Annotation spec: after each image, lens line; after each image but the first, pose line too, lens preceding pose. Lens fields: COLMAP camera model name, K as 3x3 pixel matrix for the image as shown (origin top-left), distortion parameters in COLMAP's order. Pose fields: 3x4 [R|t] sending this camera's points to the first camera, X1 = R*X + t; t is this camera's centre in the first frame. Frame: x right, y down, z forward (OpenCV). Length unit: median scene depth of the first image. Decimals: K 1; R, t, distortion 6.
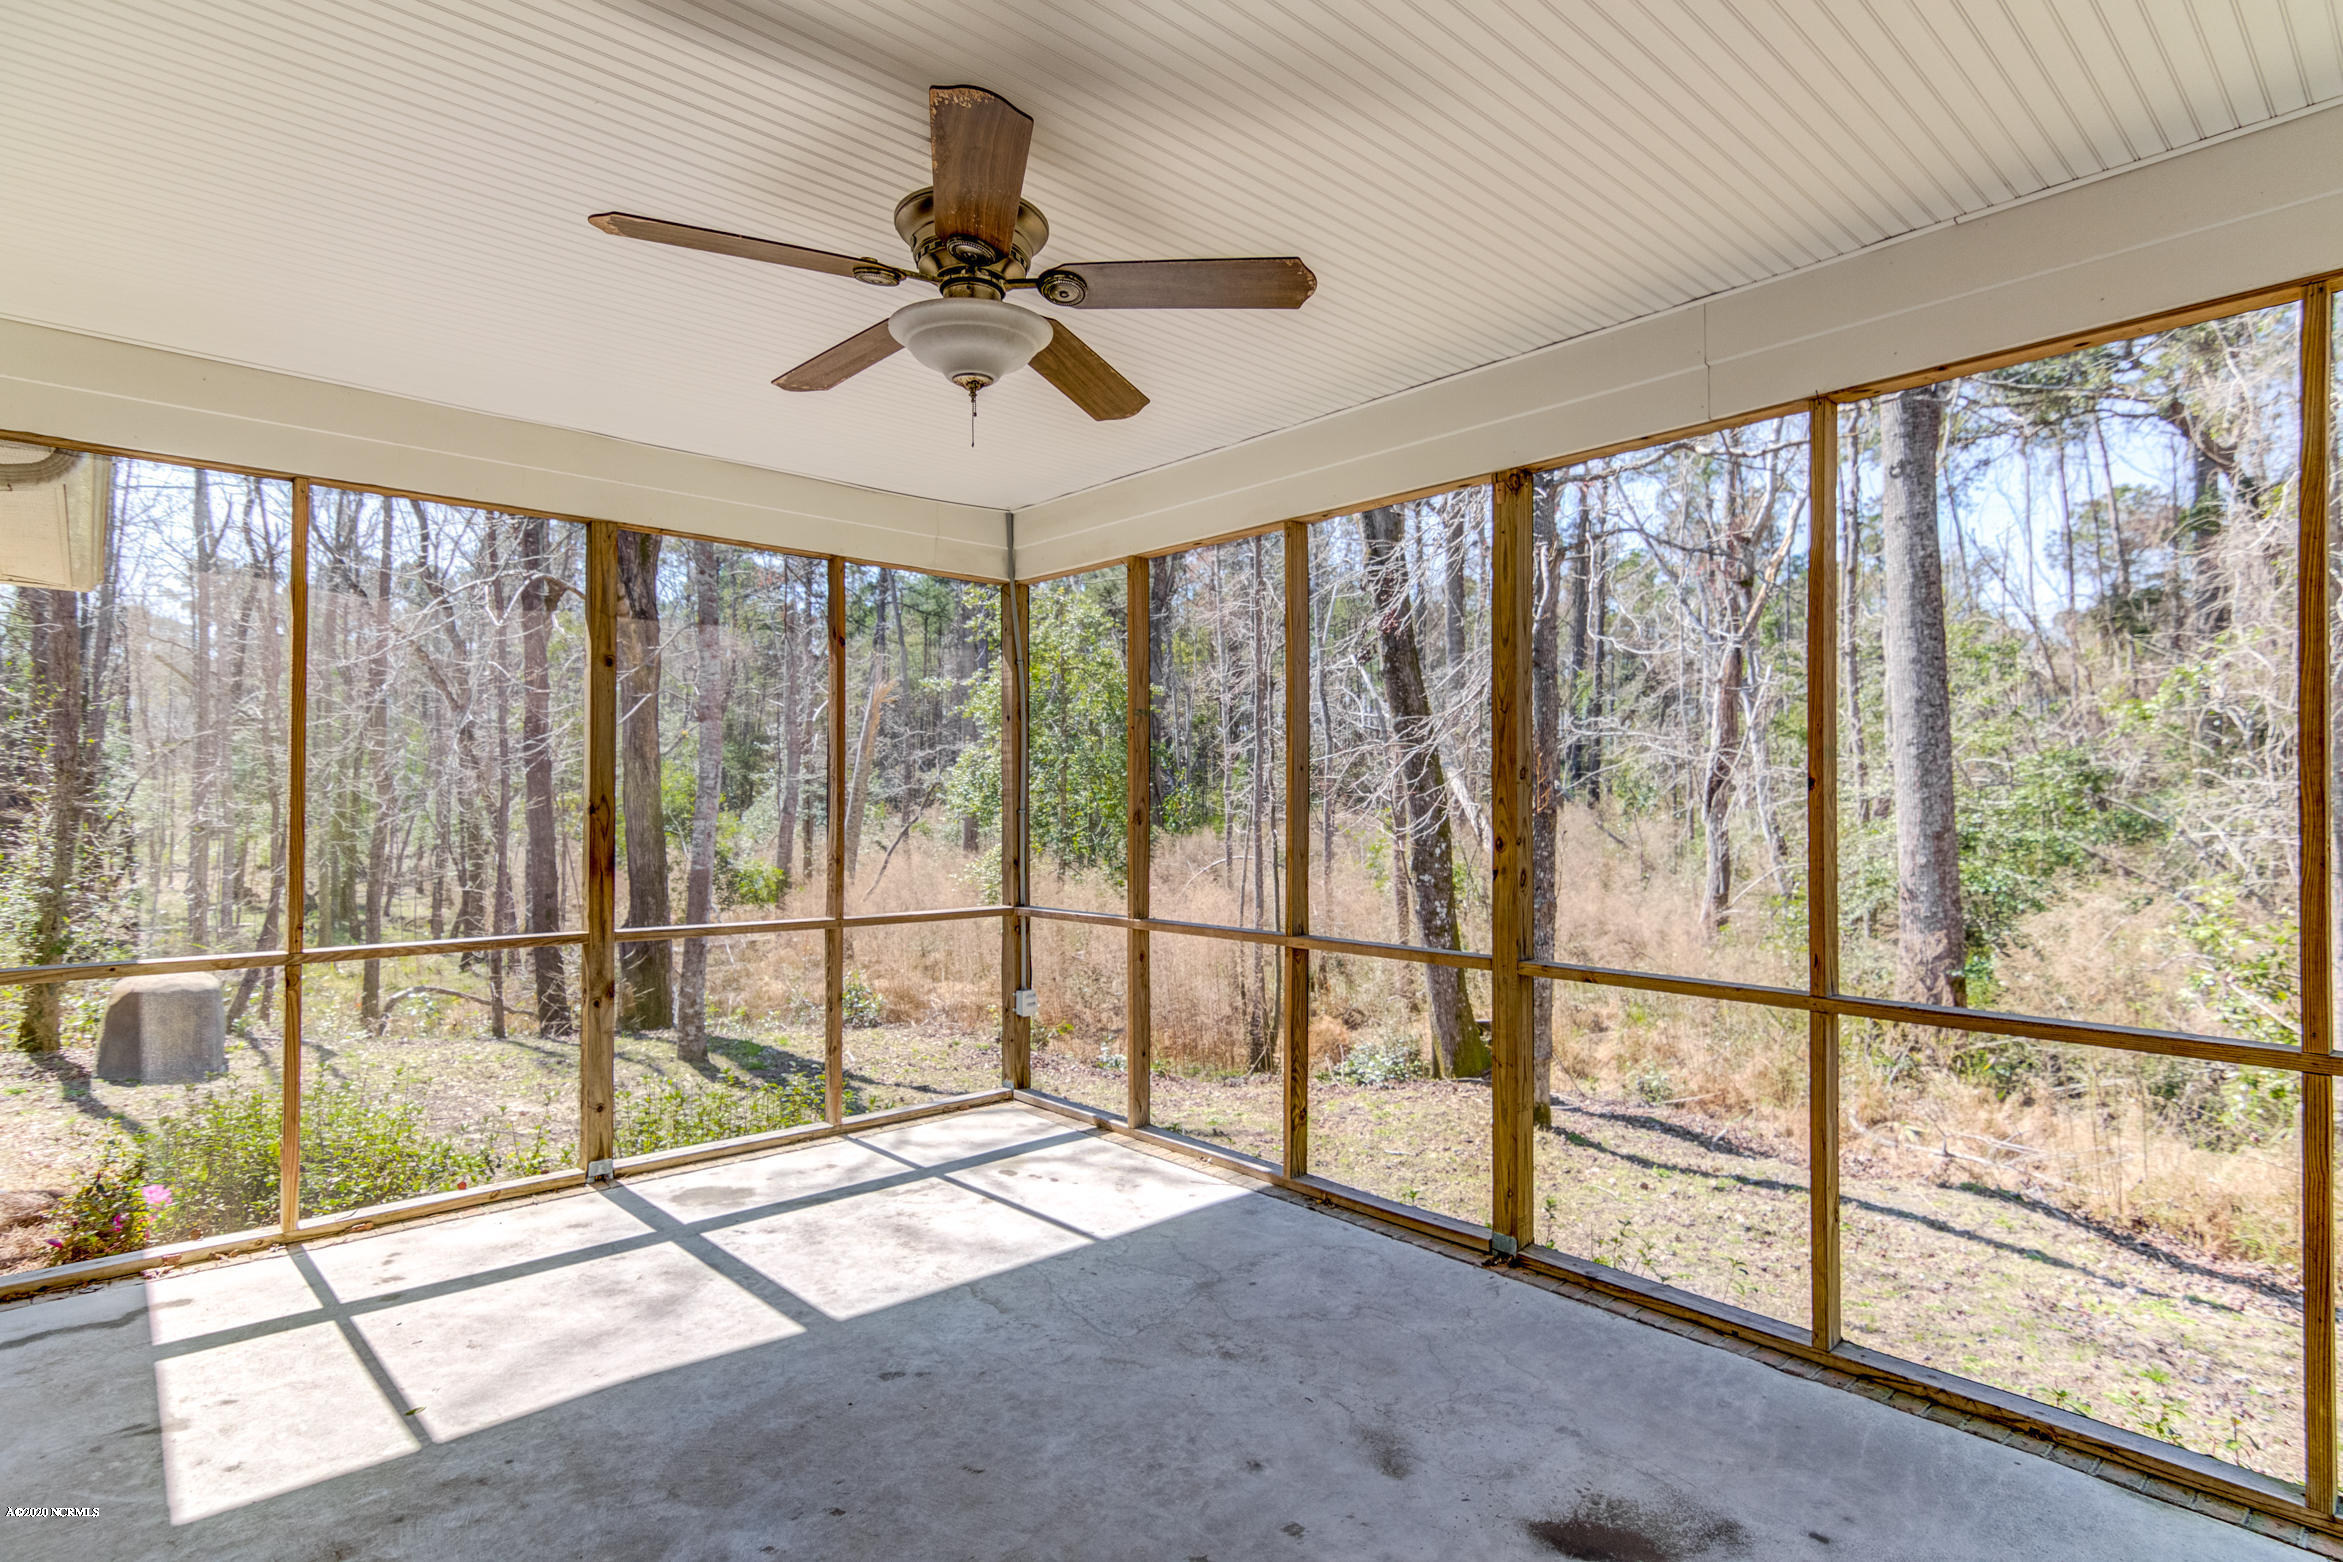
lens RADIAL K [[1185.1, 0, 1182.4], [0, 1185.1, 782.4], [0, 0, 1]] dist [0.009265, -0.001068]
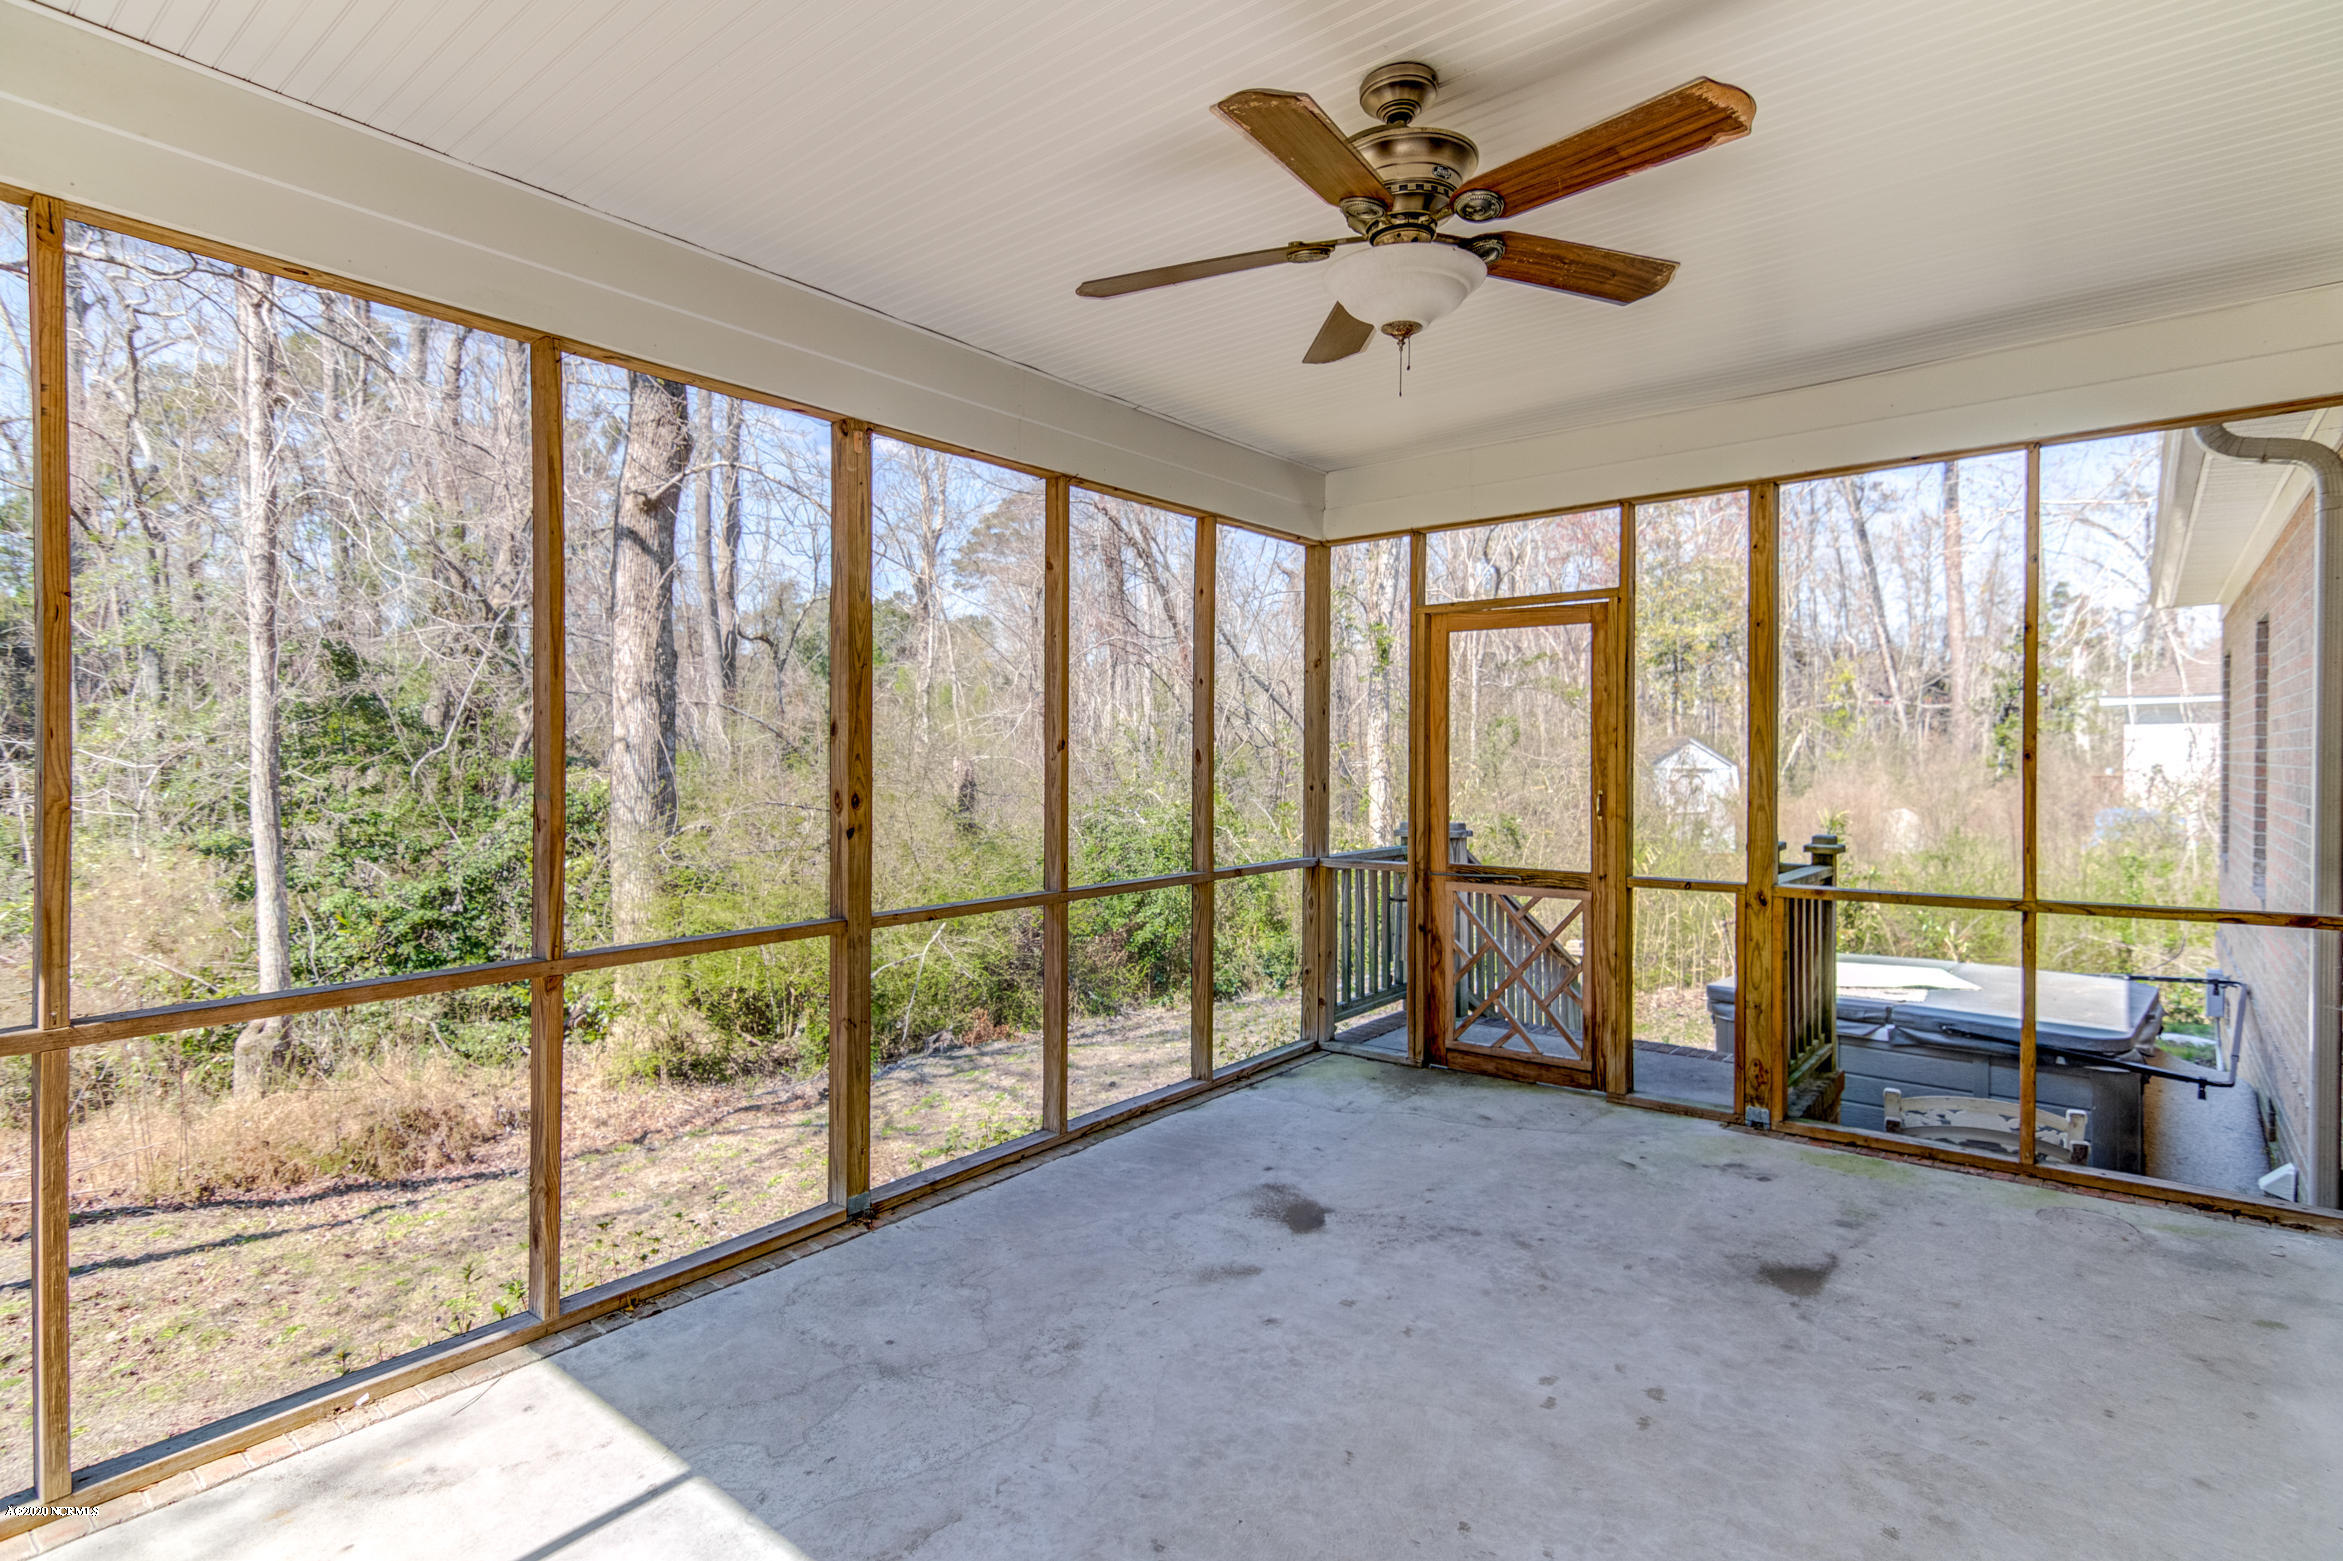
lens RADIAL K [[1185.1, 0, 1182.4], [0, 1185.1, 781.9], [0, 0, 1]] dist [0.009265, -0.001068]
pose [[-0.154143, -0.021954, 0.987805, -0.805300], [-0.005623, 0.999756, 0.021342, 0.009363], [-0.988033, -0.002264, -0.154229, 0.944741]]
